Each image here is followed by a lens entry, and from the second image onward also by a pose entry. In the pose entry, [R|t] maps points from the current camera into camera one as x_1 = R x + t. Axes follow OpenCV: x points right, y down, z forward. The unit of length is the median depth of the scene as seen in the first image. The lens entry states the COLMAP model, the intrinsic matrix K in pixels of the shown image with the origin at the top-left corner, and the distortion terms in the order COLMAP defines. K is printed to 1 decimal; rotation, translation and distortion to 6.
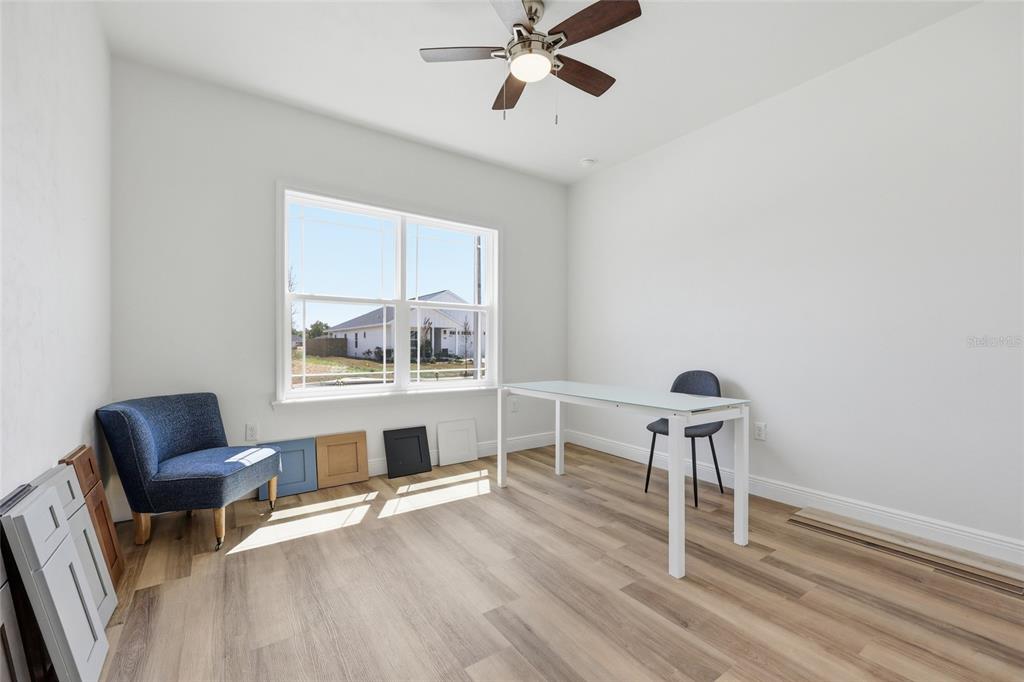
lens RADIAL K [[414.3, 0, 504.4], [0, 414.3, 341.6], [0, 0, 1]] dist [0.019585, 0.000235]
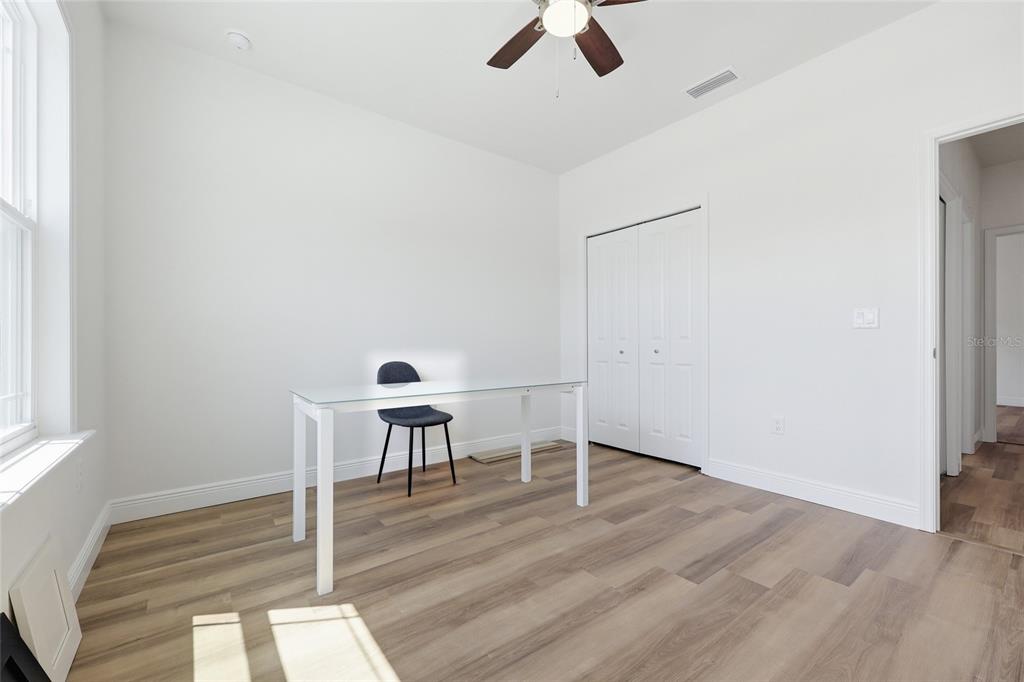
lens RADIAL K [[414.3, 0, 503.9], [0, 414.3, 346.5], [0, 0, 1]] dist [0.019585, 0.000235]
pose [[-0.039923, -0.001688, 0.999201, -0.653105], [-0.012831, 0.999917, 0.001176, 0.025604], [-0.999120, -0.012774, -0.039941, 0.911552]]
